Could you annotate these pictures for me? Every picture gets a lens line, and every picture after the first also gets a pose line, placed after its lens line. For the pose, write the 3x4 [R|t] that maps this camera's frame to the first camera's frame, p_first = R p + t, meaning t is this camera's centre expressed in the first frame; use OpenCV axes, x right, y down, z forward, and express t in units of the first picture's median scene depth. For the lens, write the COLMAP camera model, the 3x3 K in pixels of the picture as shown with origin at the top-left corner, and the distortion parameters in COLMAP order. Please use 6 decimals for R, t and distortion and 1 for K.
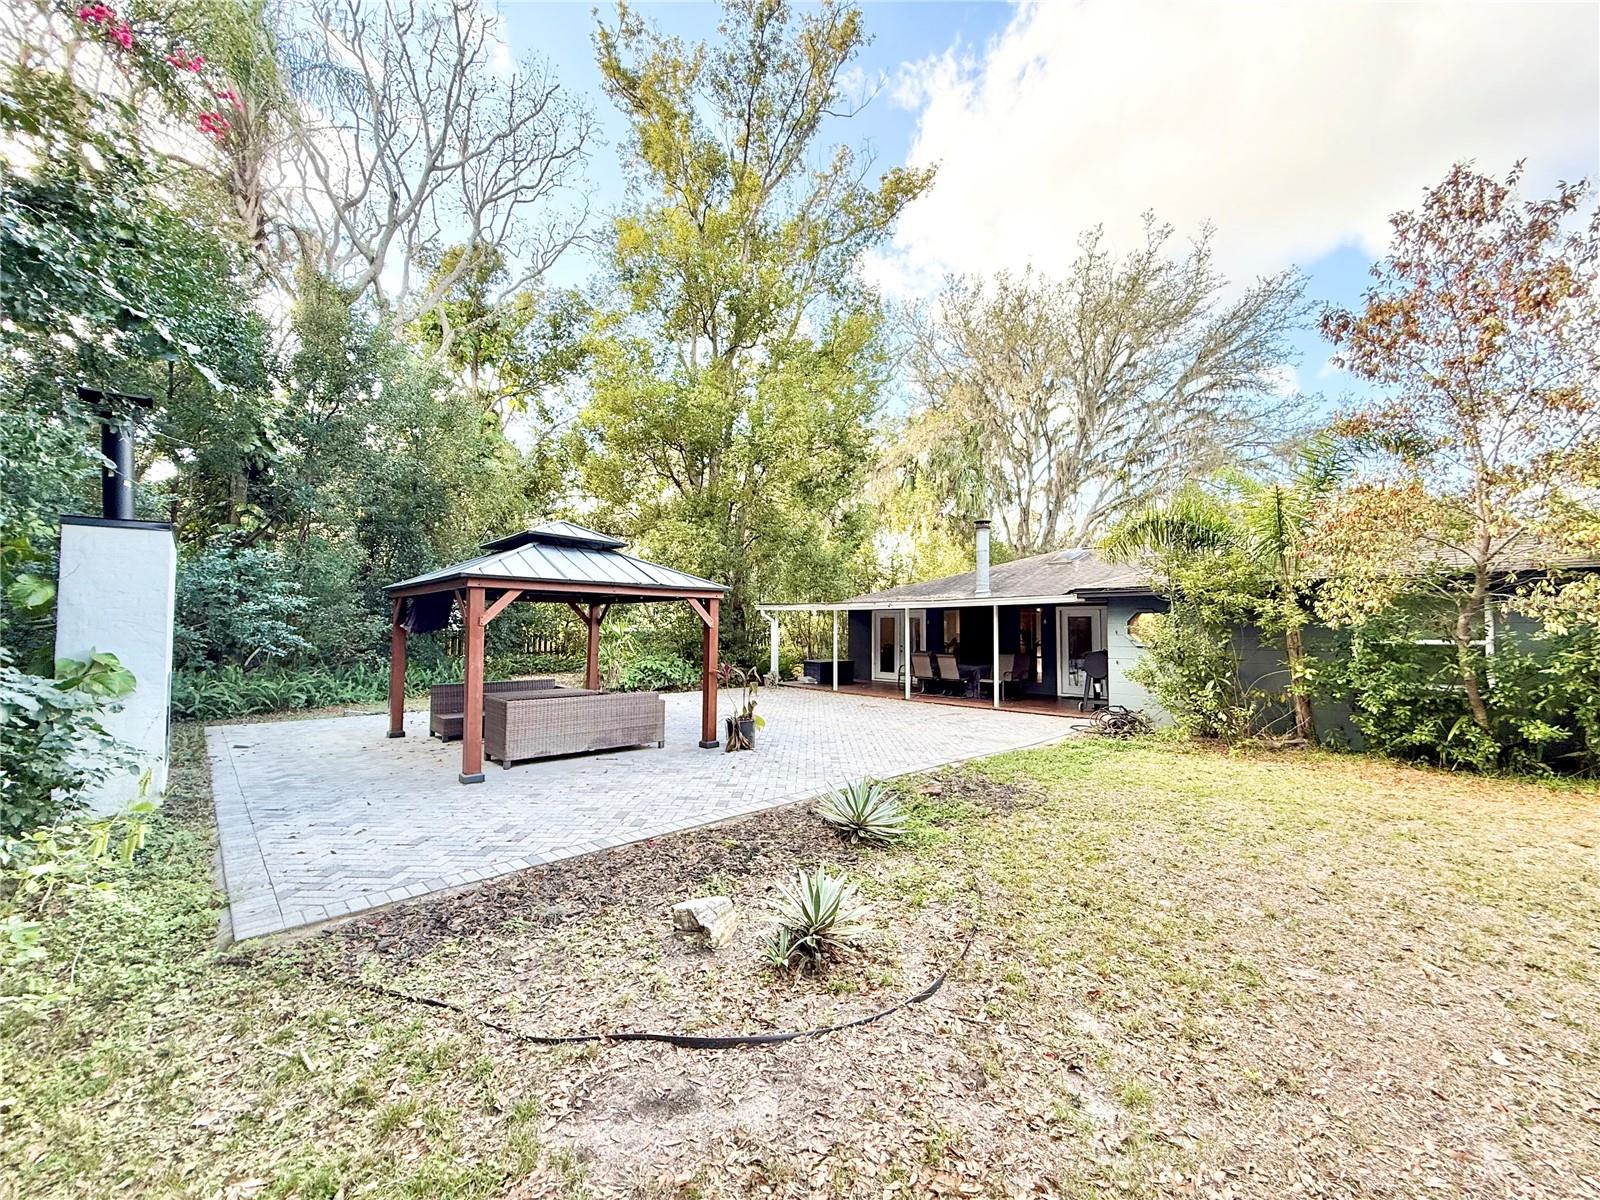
lens RADIAL K [[644.4, 0, 802.1], [0, 644.4, 598.6], [0, 0, 1]] dist [0.001190, 0.001344]
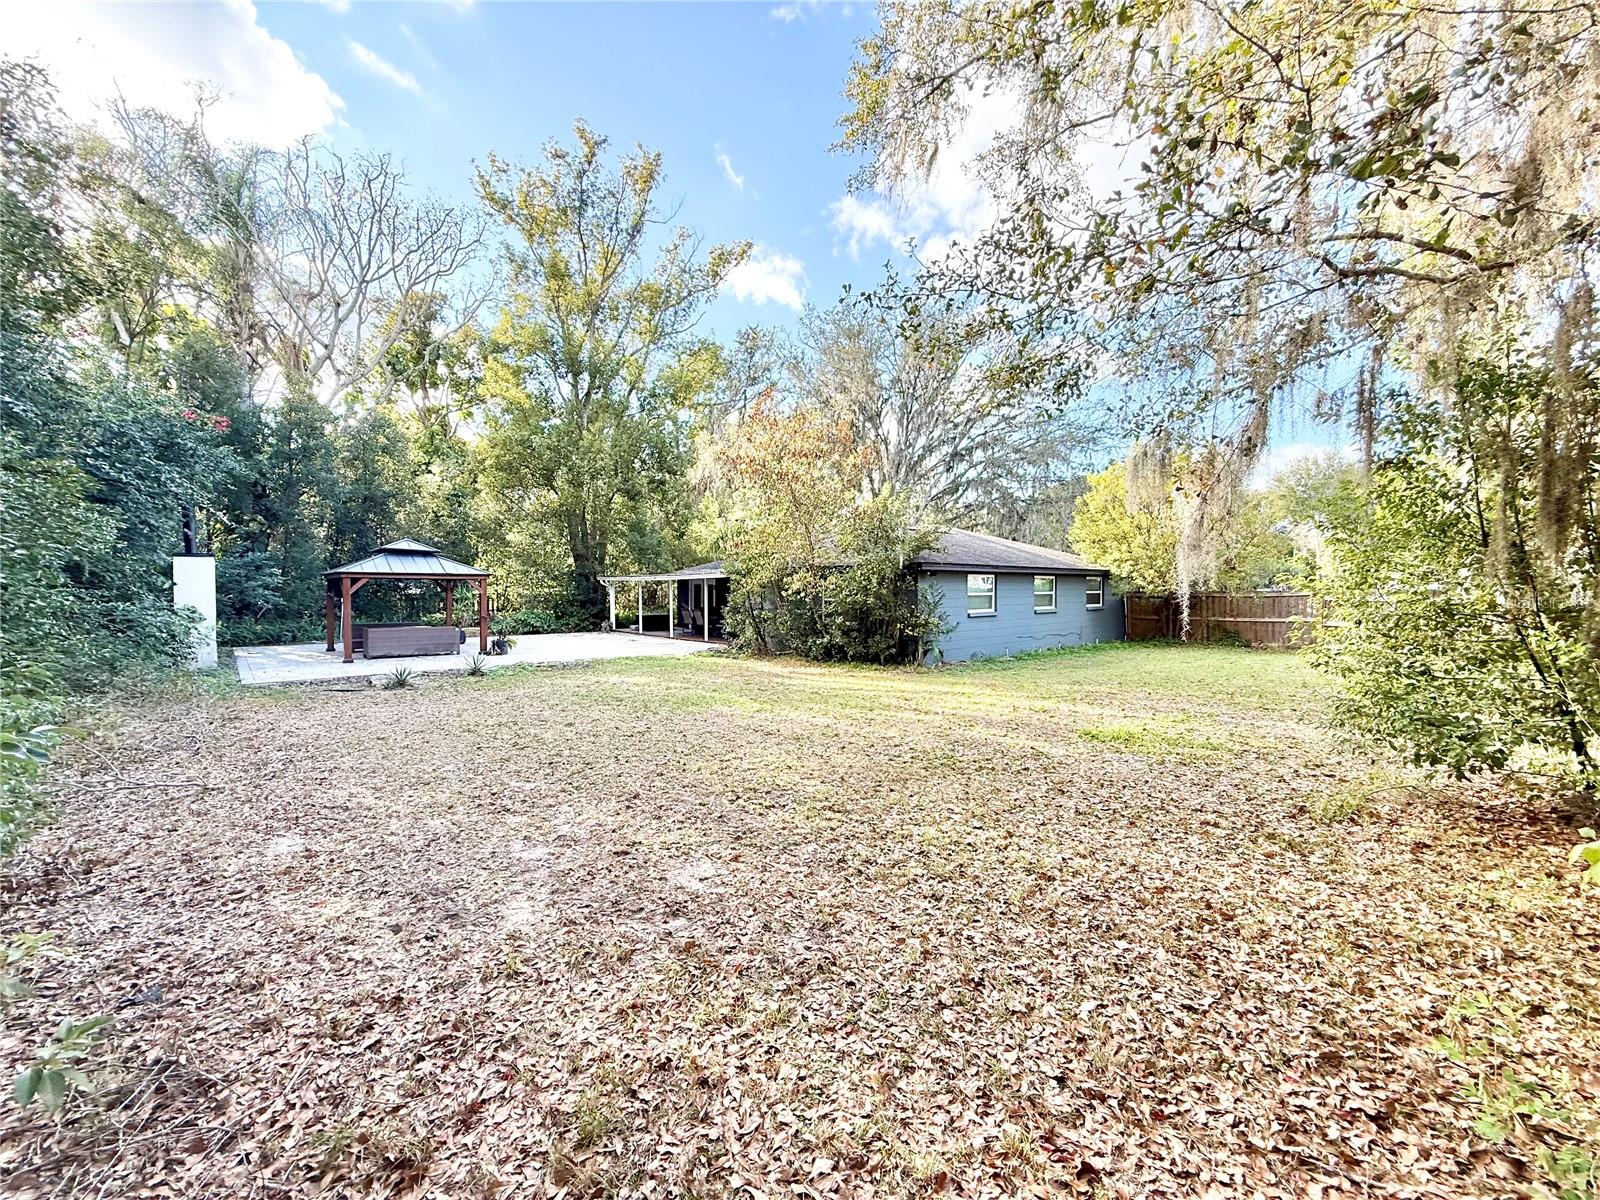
lens RADIAL K [[644.4, 0, 798.5], [0, 644.4, 601.0], [0, 0, 1]] dist [0.001190, 0.001344]
pose [[0.999541, -0.002176, -0.030219, 0.493524], [0.004155, 0.997838, 0.065594, -0.033296], [0.030011, -0.065690, 0.997389, -0.520139]]
